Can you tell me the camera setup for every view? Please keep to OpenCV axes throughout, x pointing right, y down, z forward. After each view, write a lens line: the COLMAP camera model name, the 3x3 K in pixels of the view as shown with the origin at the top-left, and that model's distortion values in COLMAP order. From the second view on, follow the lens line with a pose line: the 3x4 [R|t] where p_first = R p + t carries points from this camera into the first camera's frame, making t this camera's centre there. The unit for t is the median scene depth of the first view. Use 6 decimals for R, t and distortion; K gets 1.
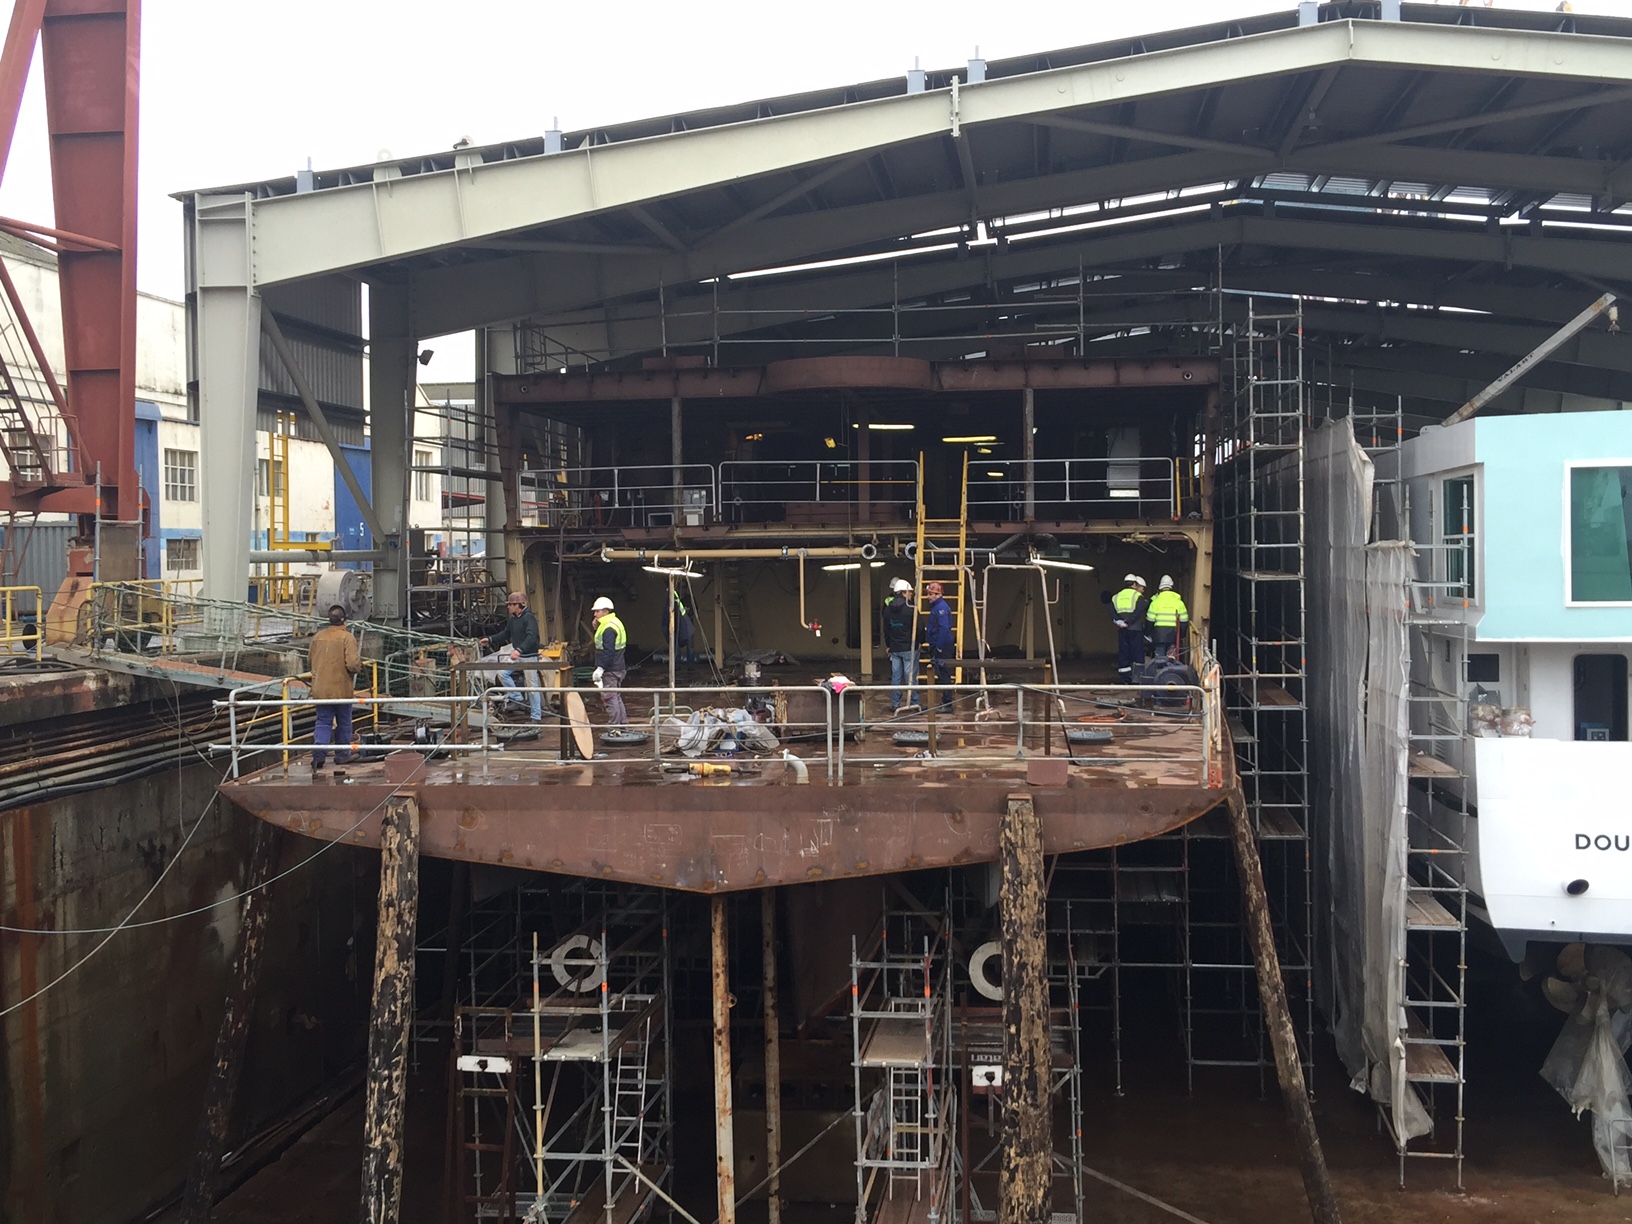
lens RADIAL K [[1767.2, 0, 817.9], [0, 1767.2, 610.8], [0, 0, 1]] dist [0.046881, 0.000000]
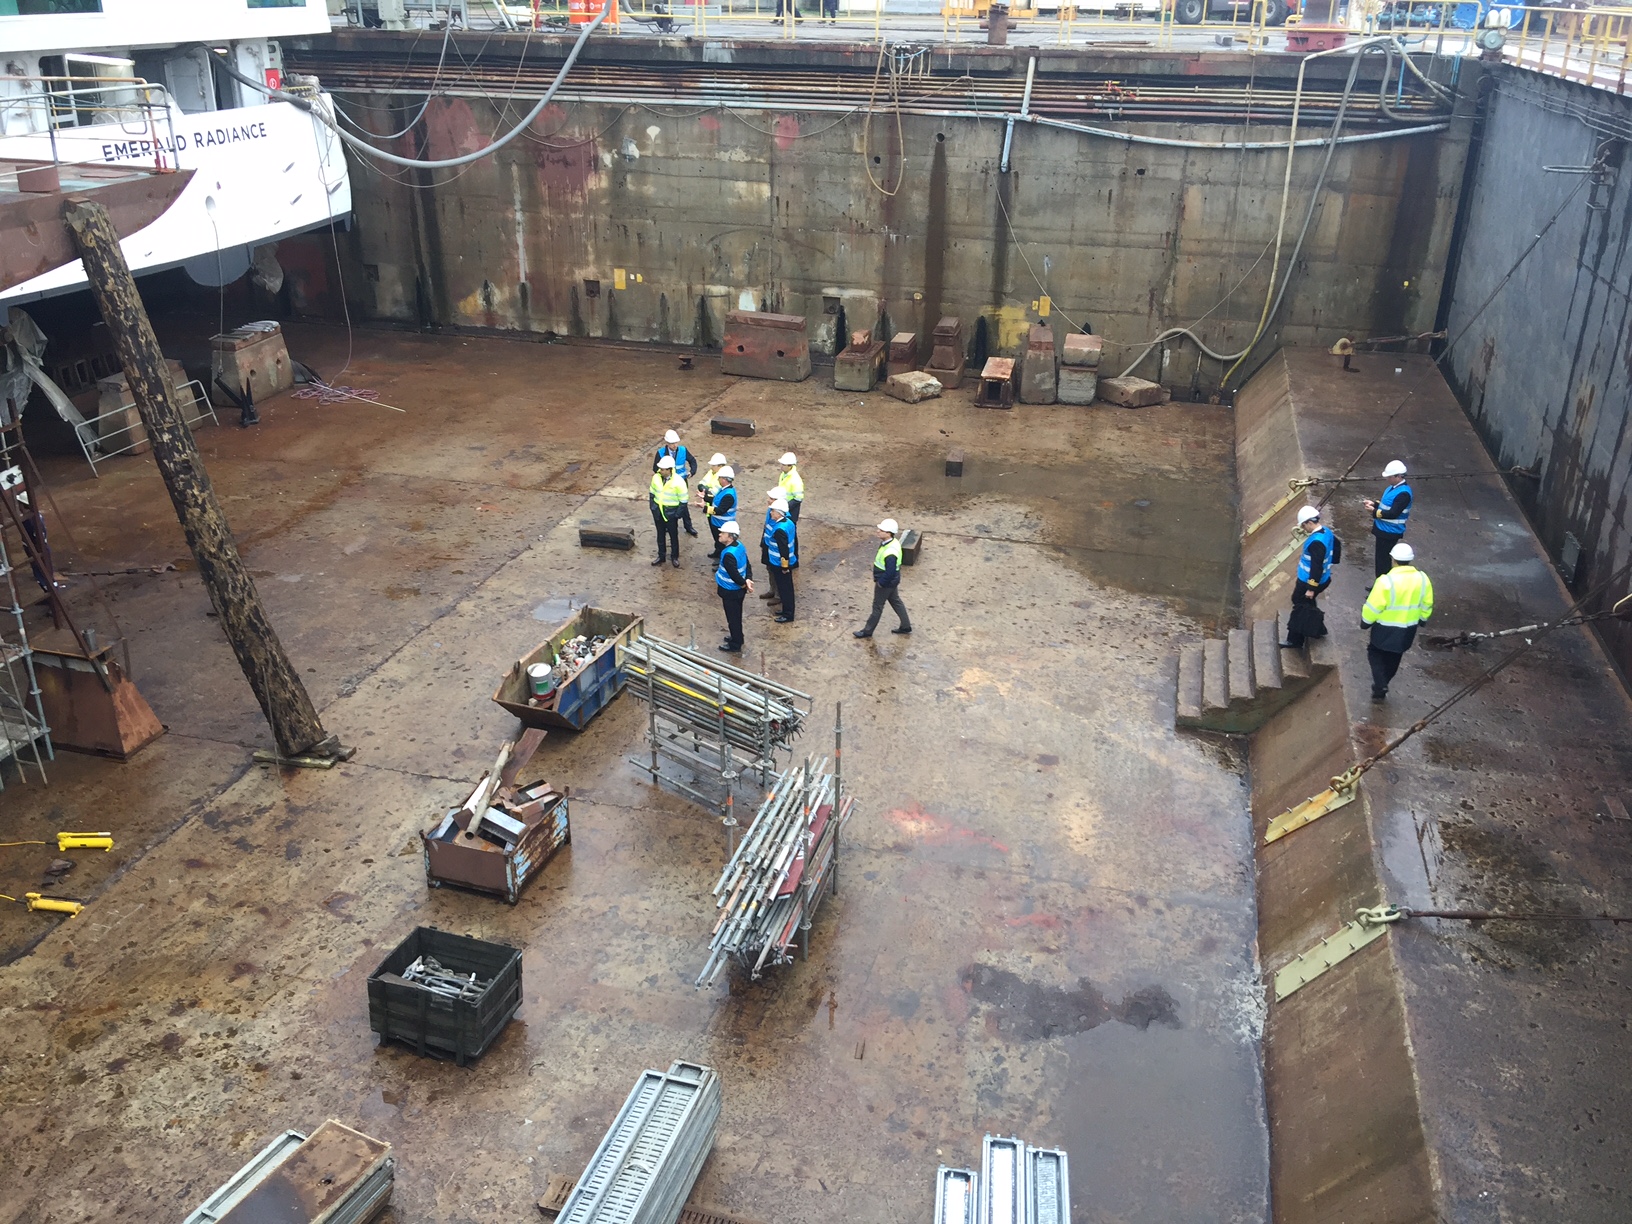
lens RADIAL K [[1356.0, 0, 816.9], [0, 1356.0, 610.4], [0, 0, 1]] dist [0.003241, -0.005642]
pose [[0.133453, -0.404060, 0.904945, -0.713609], [0.033980, 0.914442, 0.403289, 0.014681], [-0.990472, -0.023070, 0.135765, 0.438806]]
